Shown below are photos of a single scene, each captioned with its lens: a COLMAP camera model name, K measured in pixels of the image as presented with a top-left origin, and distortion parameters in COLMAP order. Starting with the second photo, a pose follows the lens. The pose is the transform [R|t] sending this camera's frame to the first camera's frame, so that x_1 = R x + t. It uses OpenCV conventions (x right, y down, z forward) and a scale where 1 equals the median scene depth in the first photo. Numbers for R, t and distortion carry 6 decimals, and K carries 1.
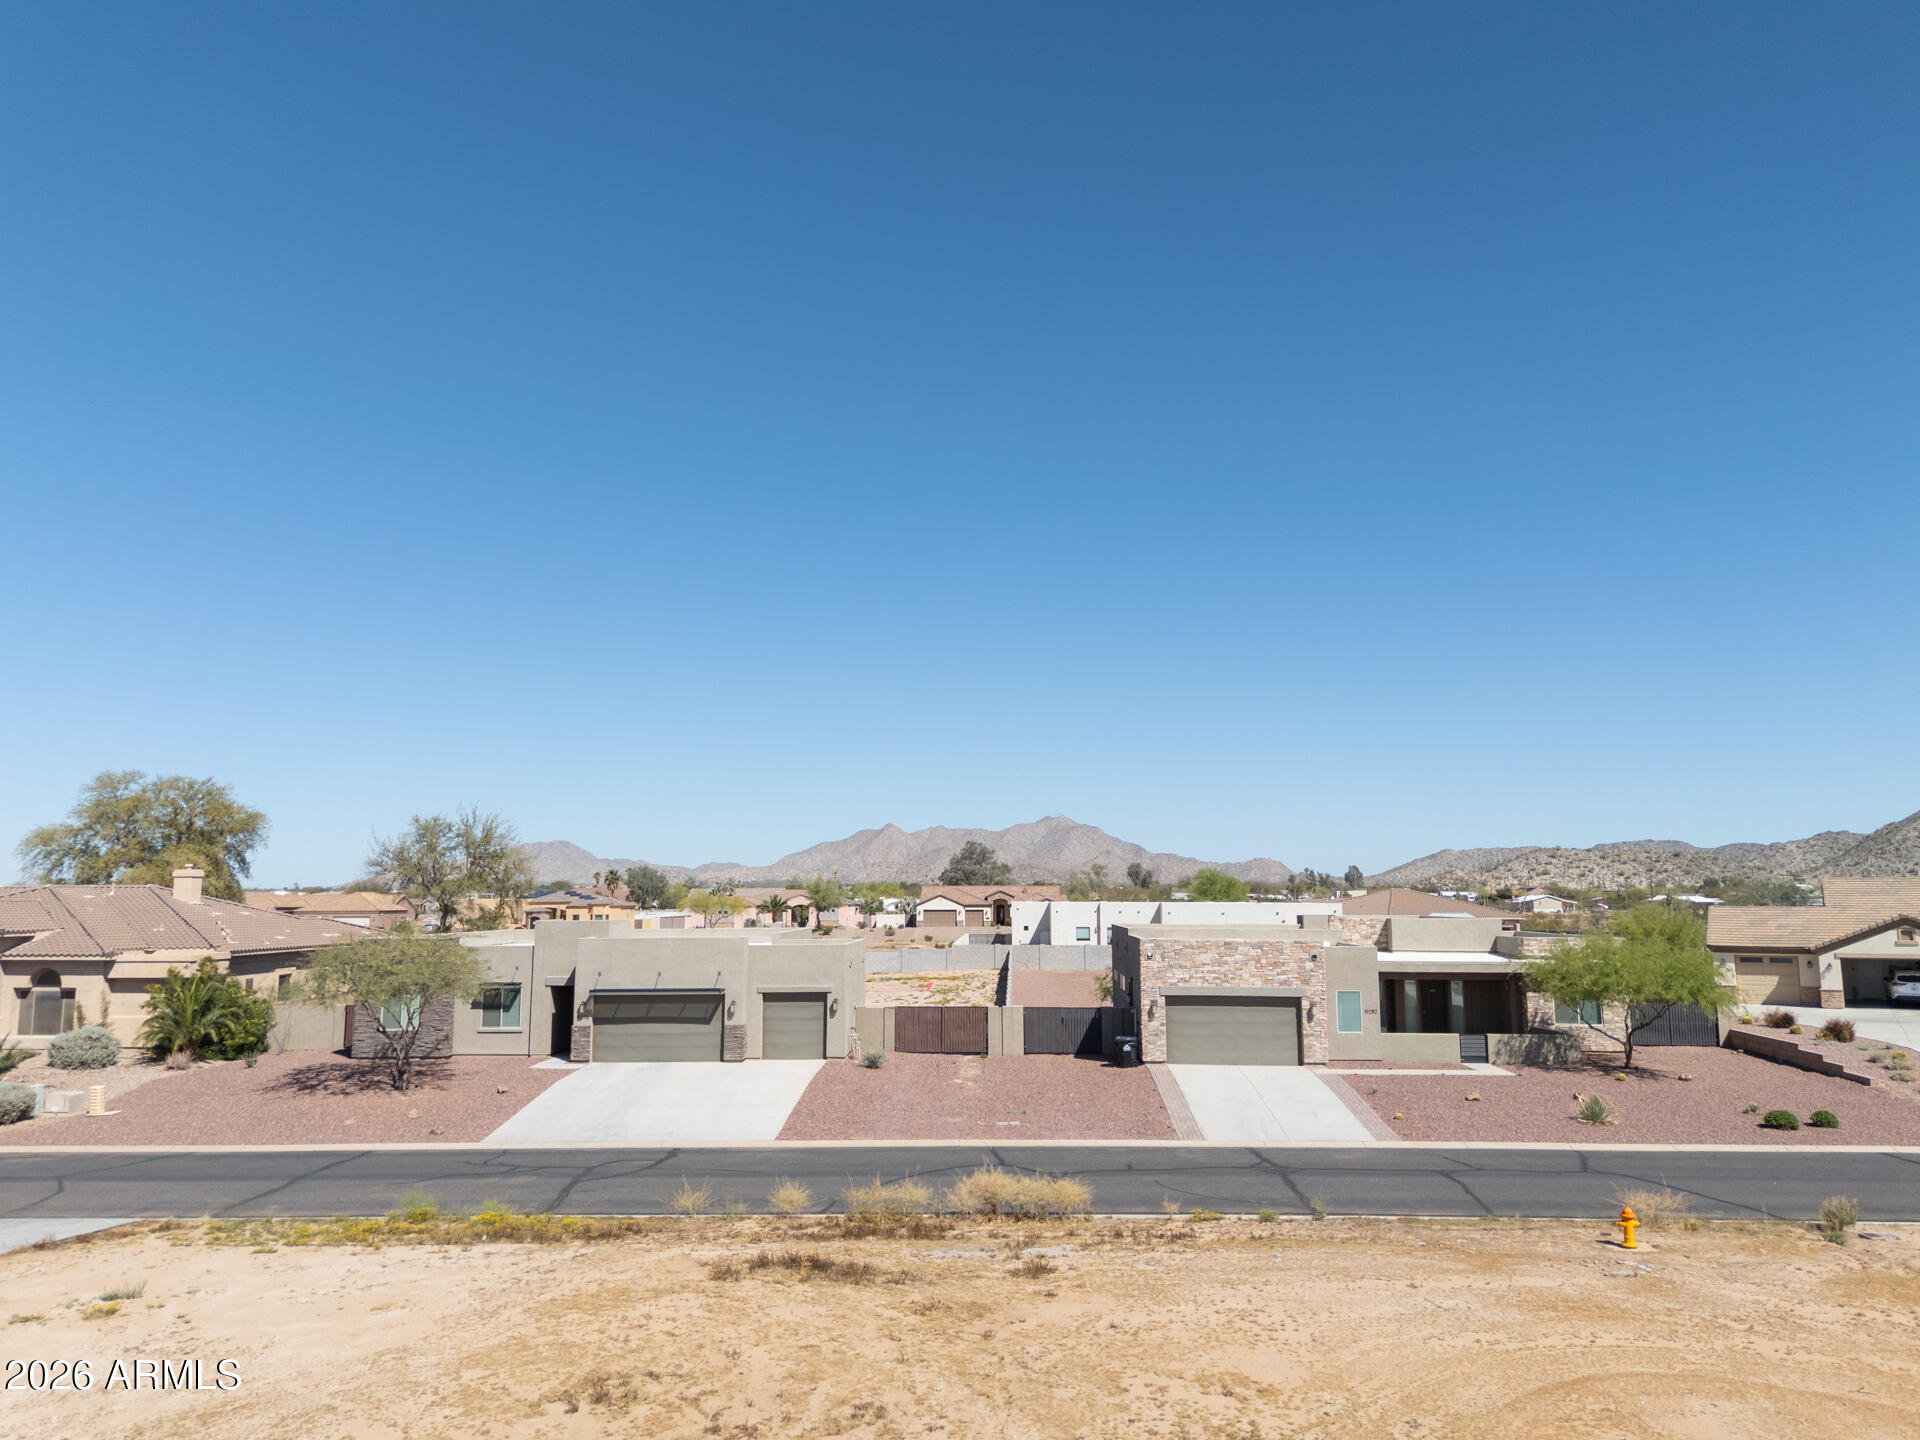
lens RADIAL K [[1418.4, 0, 960.0], [0, 1418.4, 720.0], [0, 0, 1]] dist [0.045557, -0.037872]
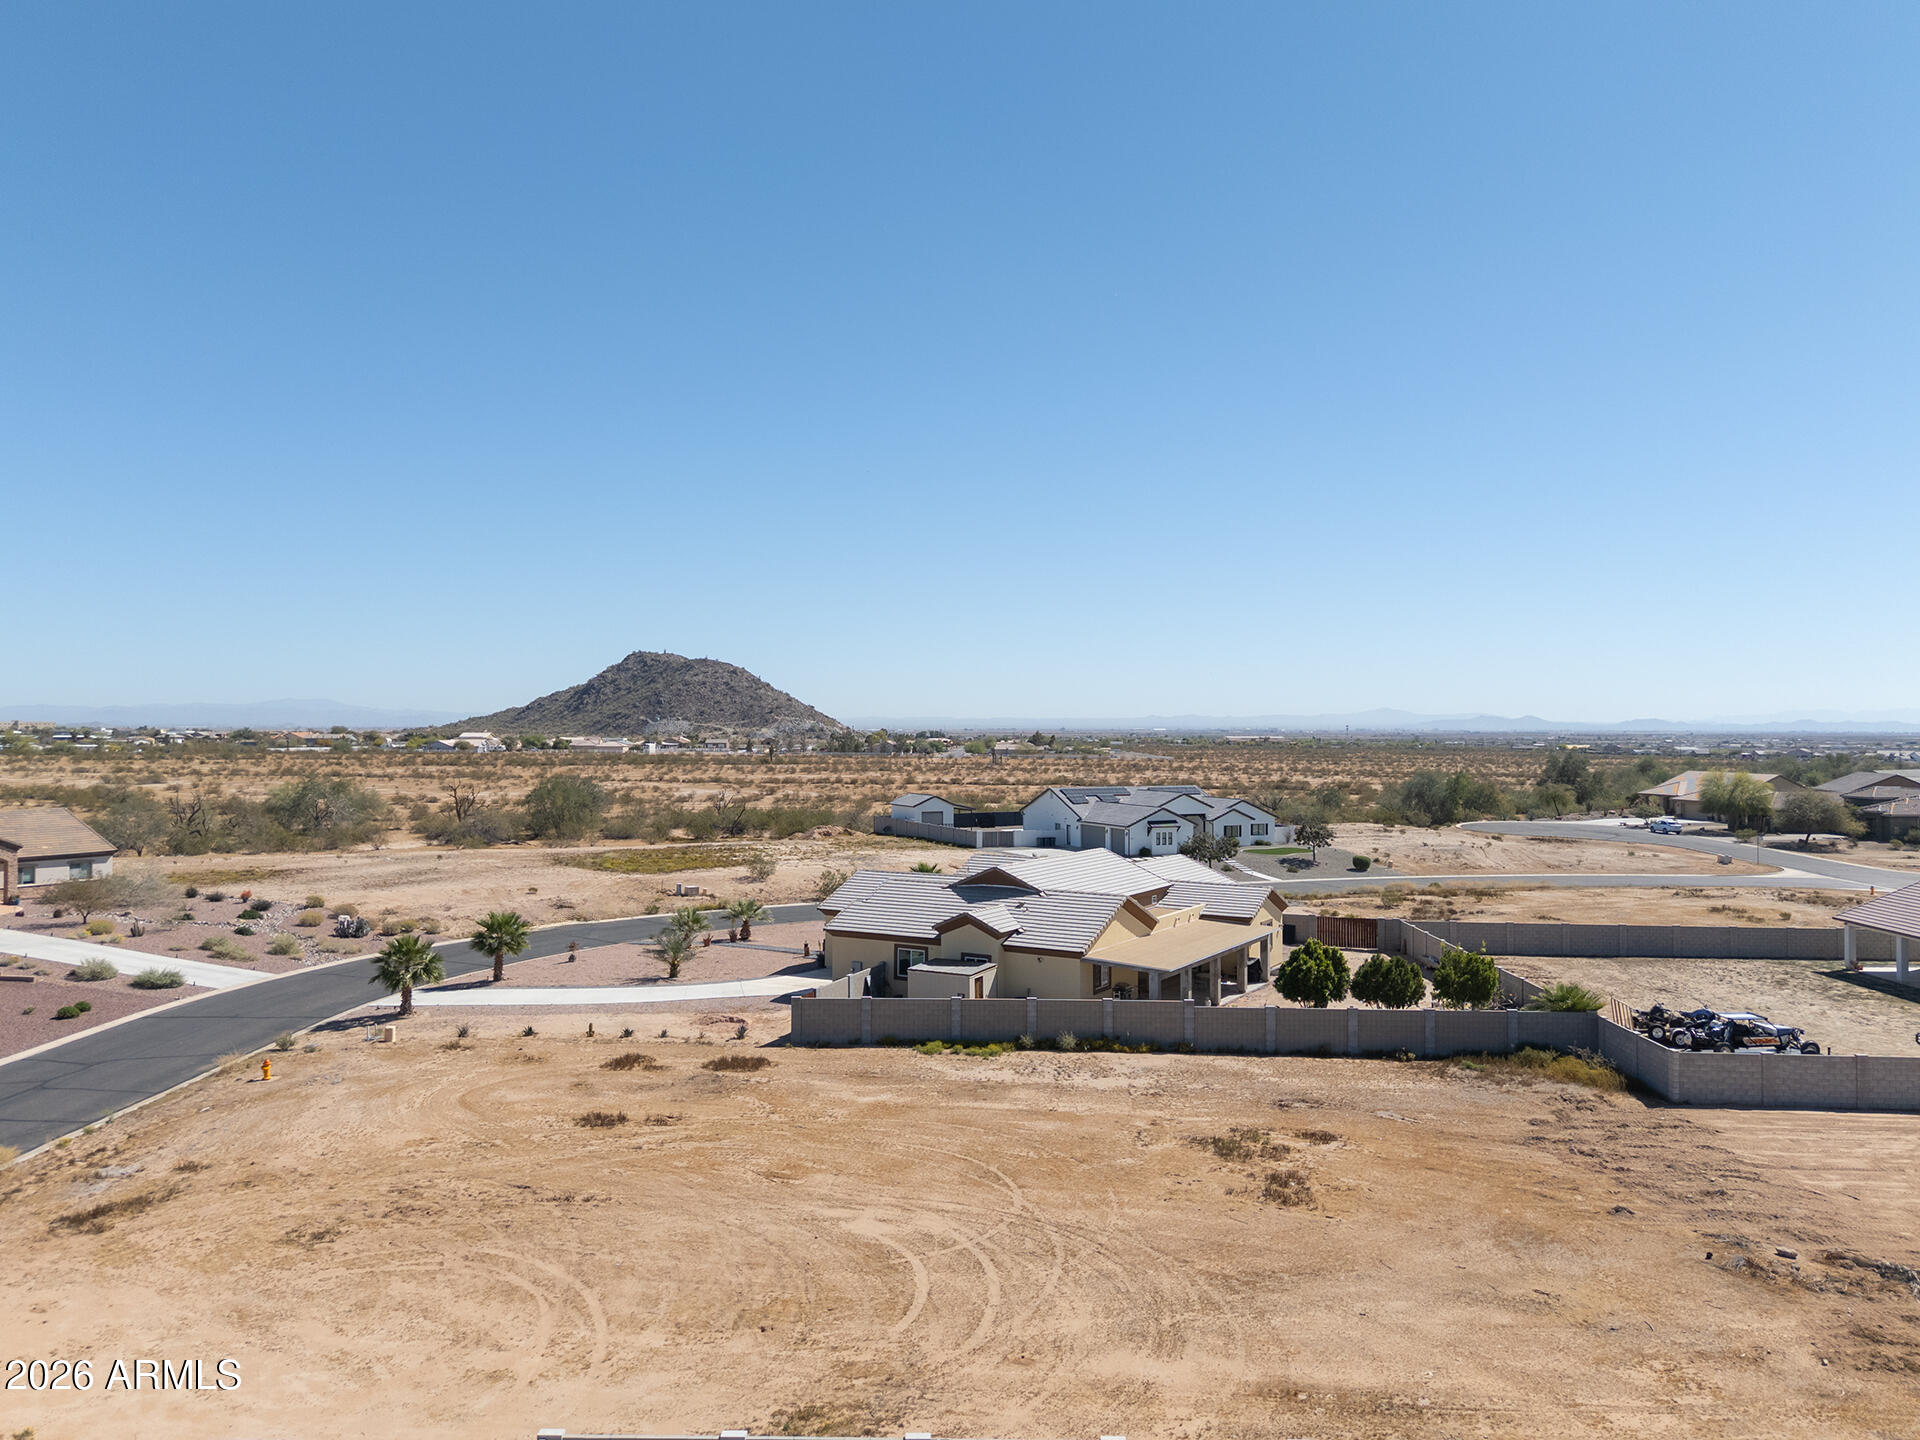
lens RADIAL K [[1418.4, 0, 960.0], [0, 1418.4, 720.0], [0, 0, 1]] dist [0.045557, -0.037872]
pose [[-0.012171, 0.006016, 0.999908, -0.807678], [-0.126787, 0.991902, -0.007511, -0.118874], [-0.991855, -0.126867, -0.011310, 0.086263]]
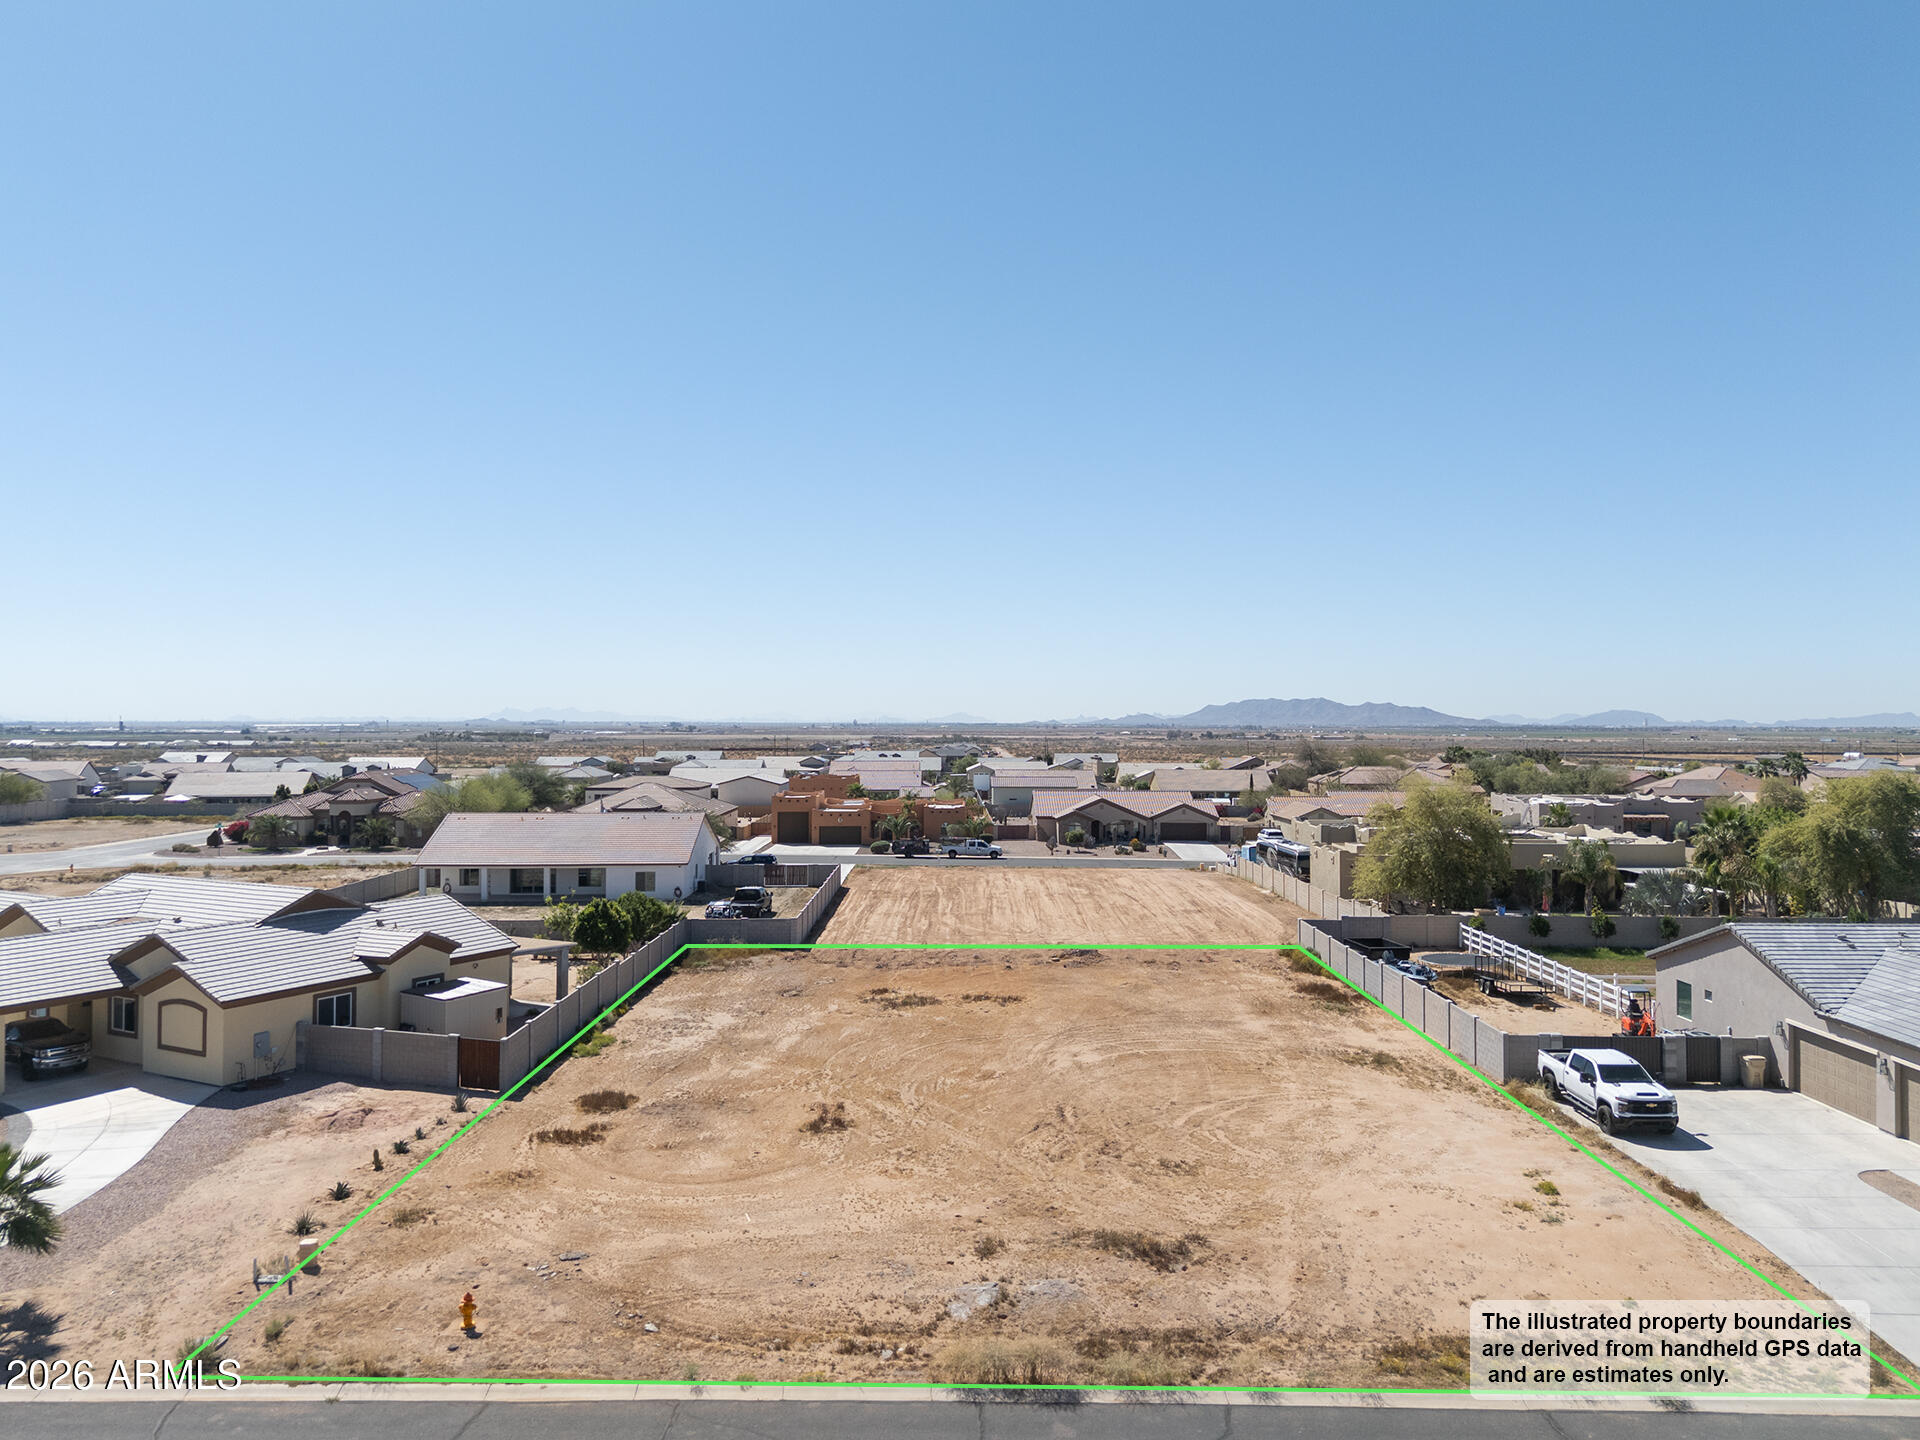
lens RADIAL K [[1431.1, 0, 960.0], [0, 1431.1, 720.0], [0, 0, 1]] dist [0.072451, -0.076602]
pose [[-0.999318, 0.001032, -0.036899, 0.064875], [0.005575, 0.992361, -0.123240, 0.017583], [0.036490, -0.123362, -0.991691, 1.212929]]
